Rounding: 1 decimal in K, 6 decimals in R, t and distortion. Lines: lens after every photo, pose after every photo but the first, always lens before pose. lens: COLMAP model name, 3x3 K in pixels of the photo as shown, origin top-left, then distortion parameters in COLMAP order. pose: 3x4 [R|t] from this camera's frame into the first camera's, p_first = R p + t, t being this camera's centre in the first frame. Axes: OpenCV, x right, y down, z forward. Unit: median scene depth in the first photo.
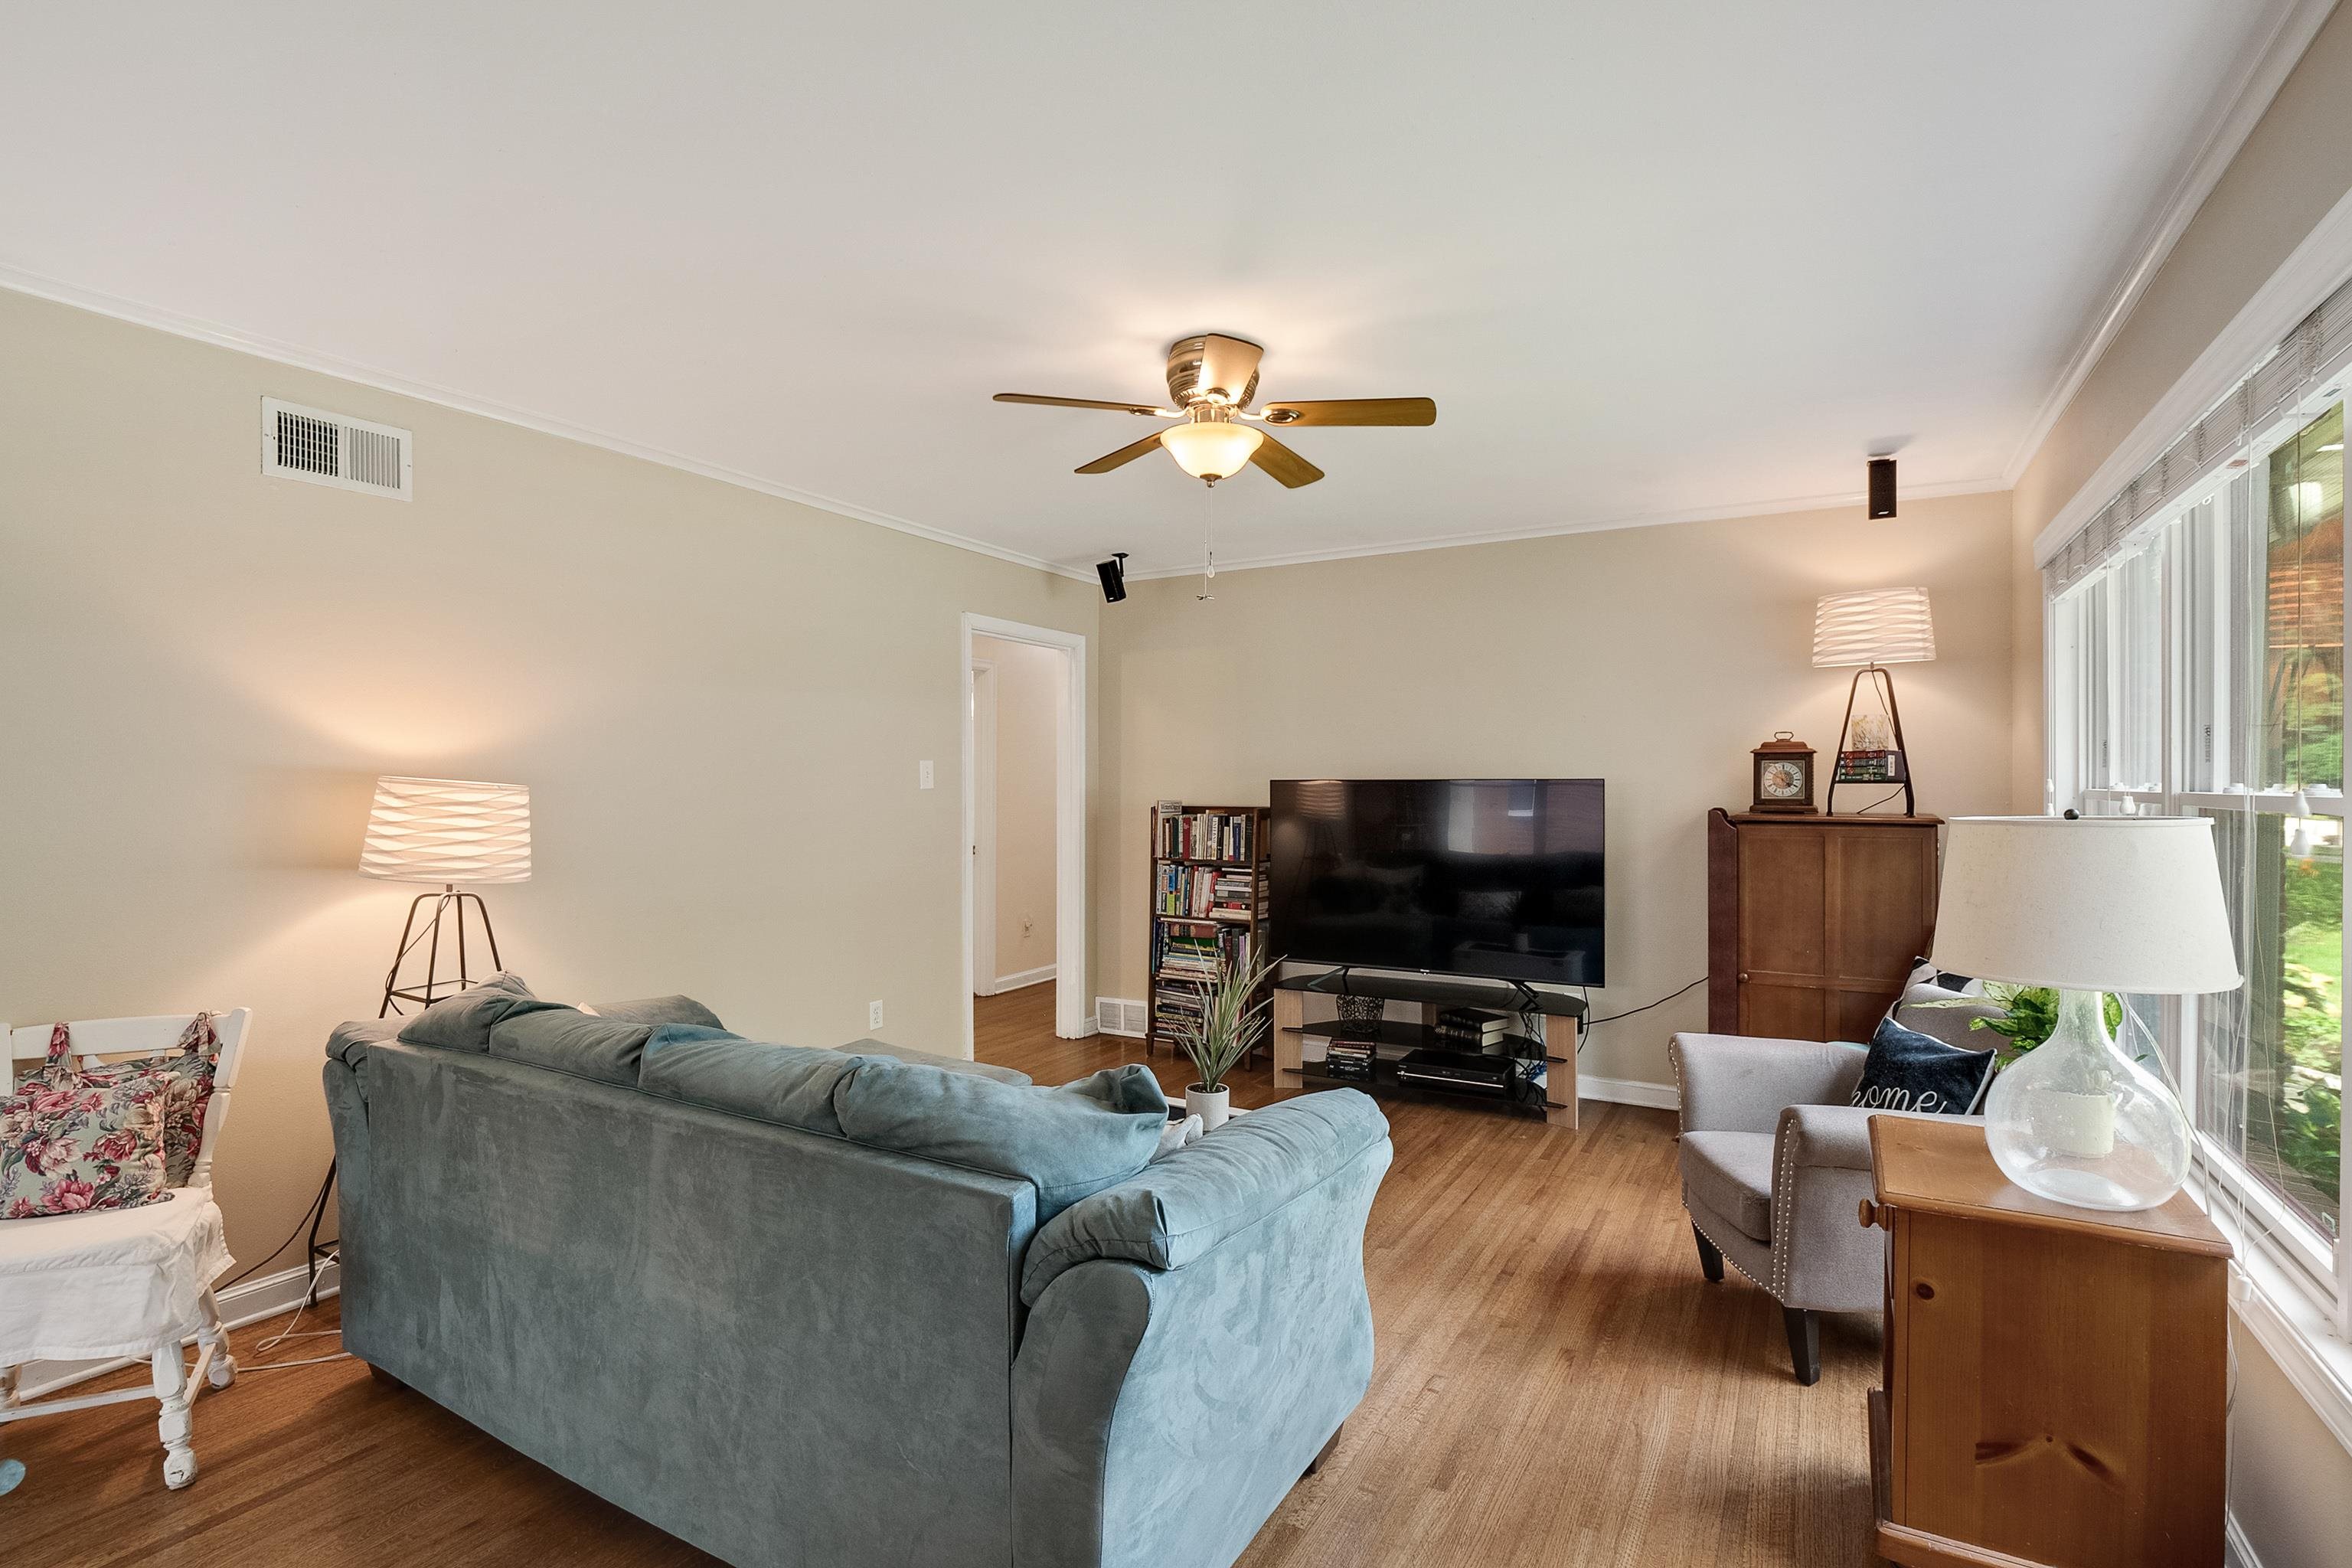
lens RADIAL K [[1127.6, 0, 1183.4], [0, 1127.6, 775.7], [0, 0, 1]] dist [-0.002759, -0.006088]
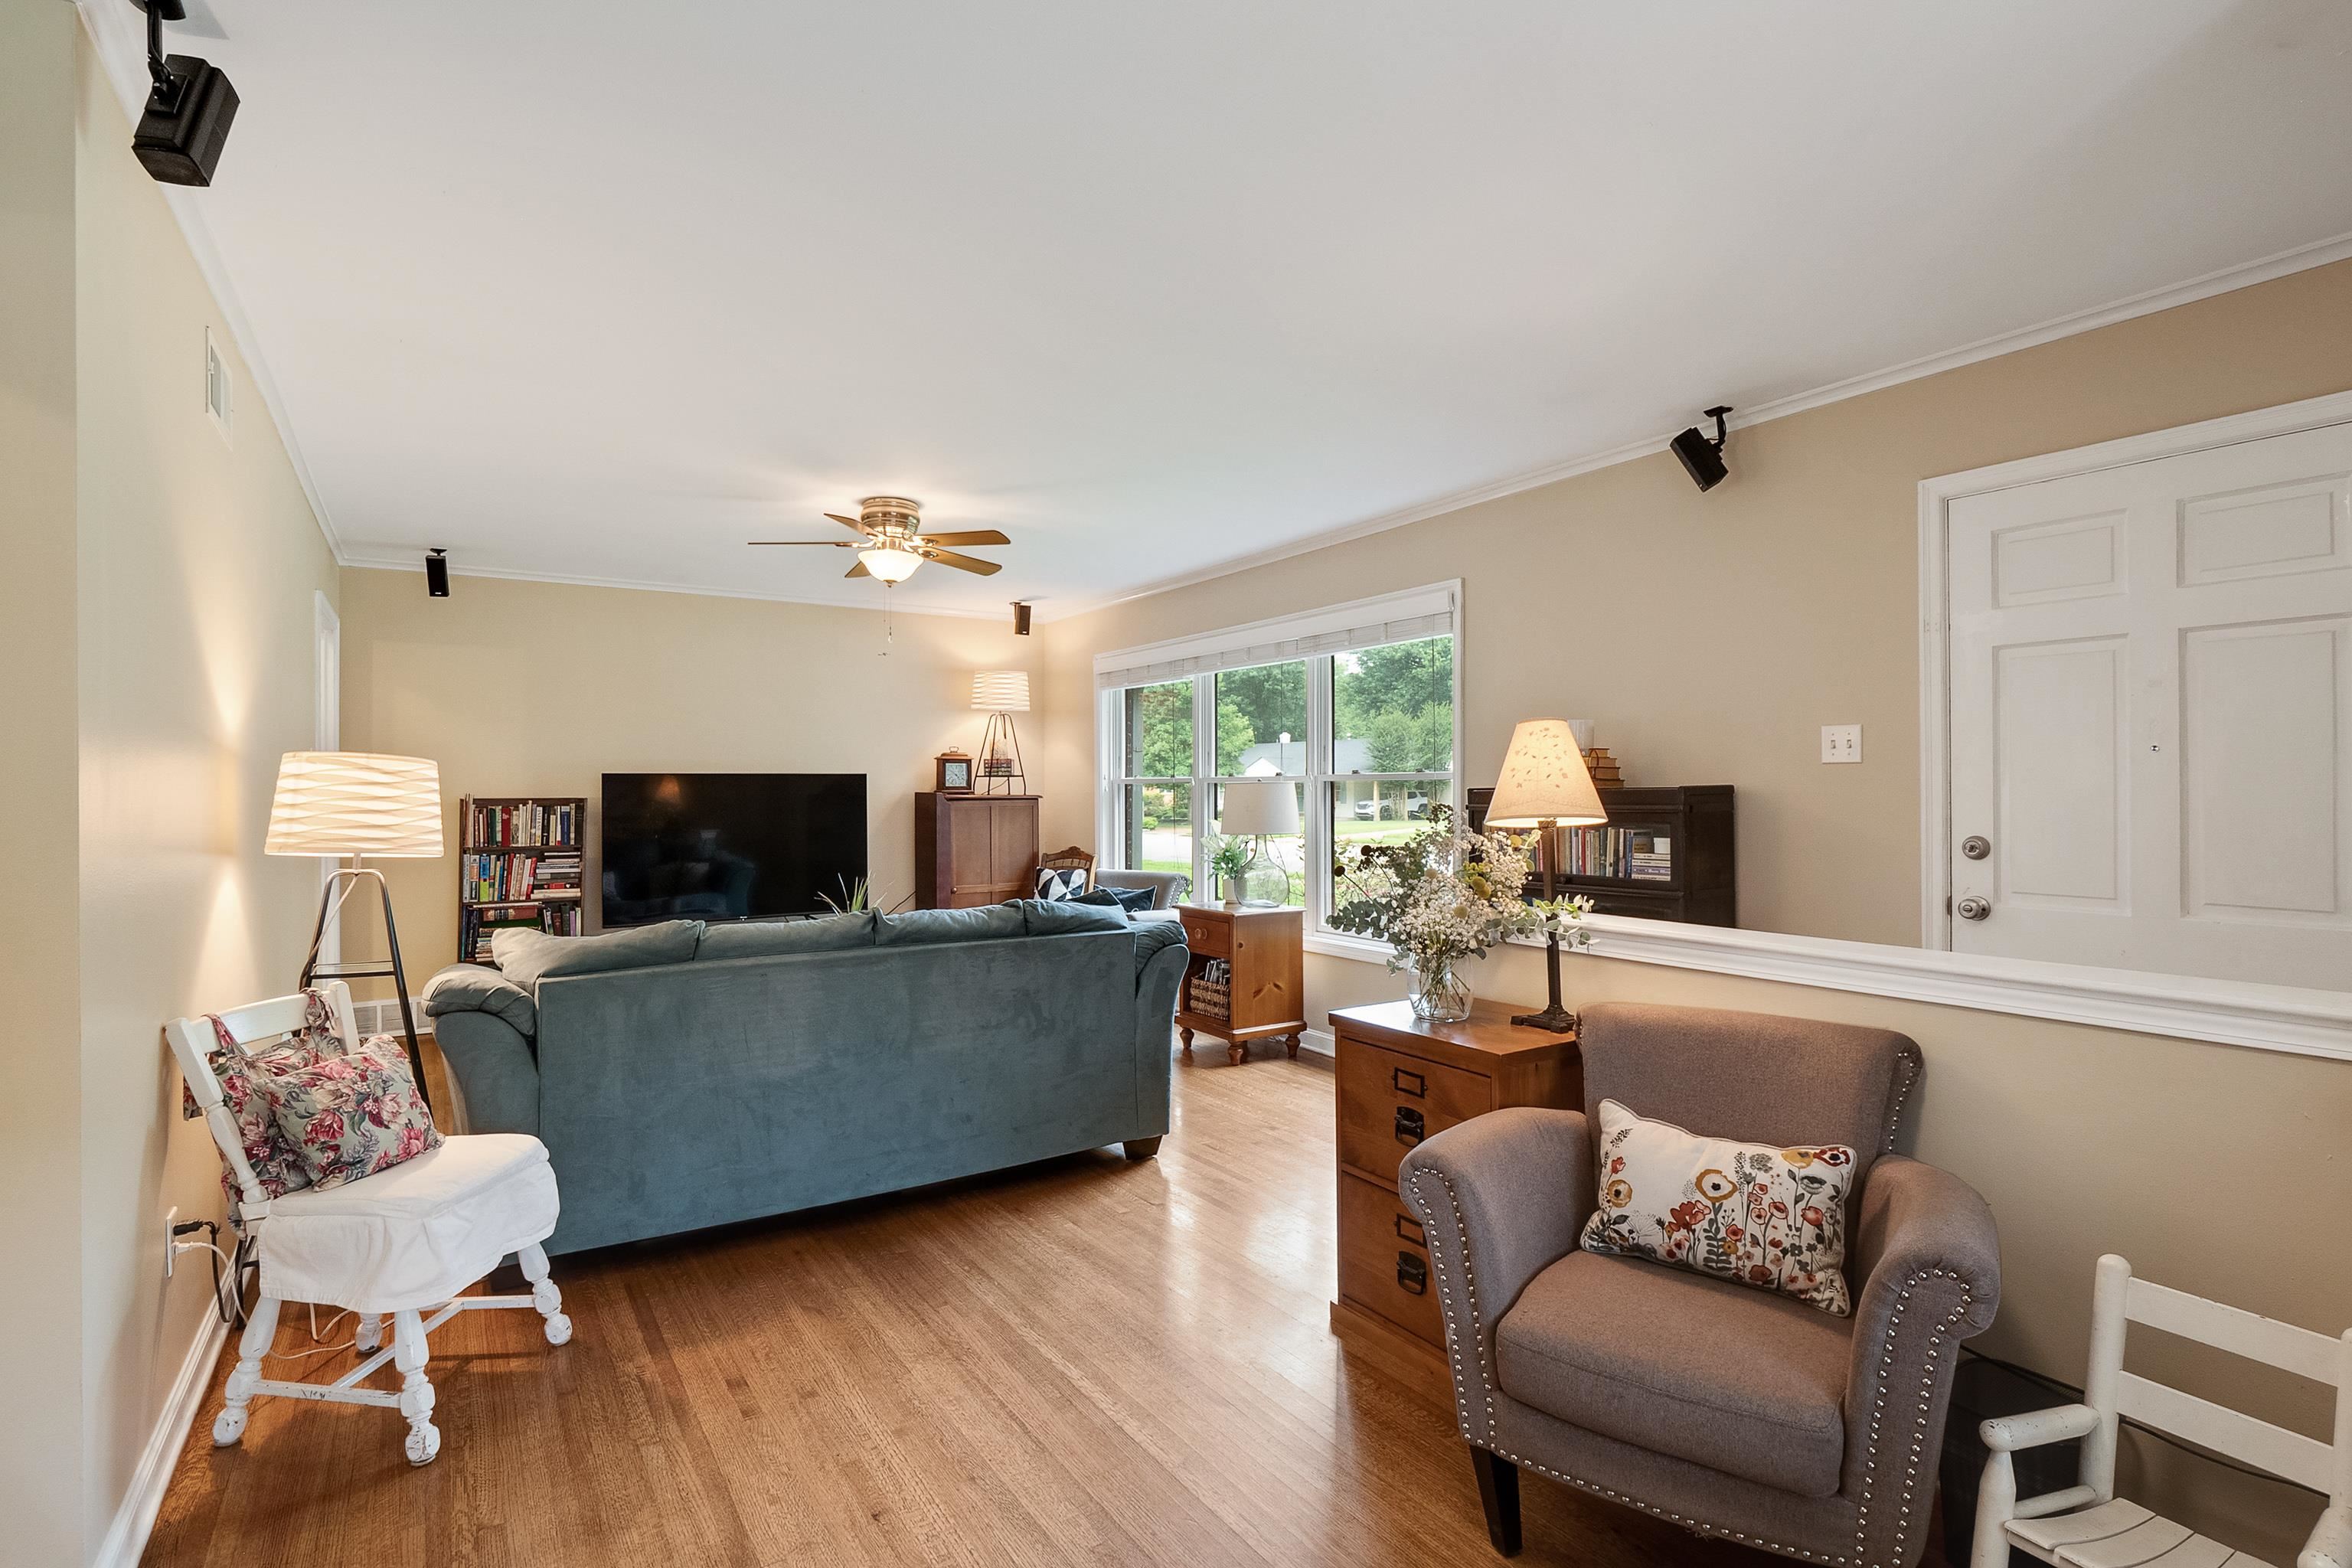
lens RADIAL K [[1127.6, 0, 1183.4], [0, 1127.6, 775.7], [0, 0, 1]] dist [-0.002759, -0.006088]
pose [[0.437772, 0.010124, 0.899029, -0.689960], [0.001143, 0.999930, -0.011817, 0.020070], [-0.899085, 0.006201, 0.437730, -0.046306]]
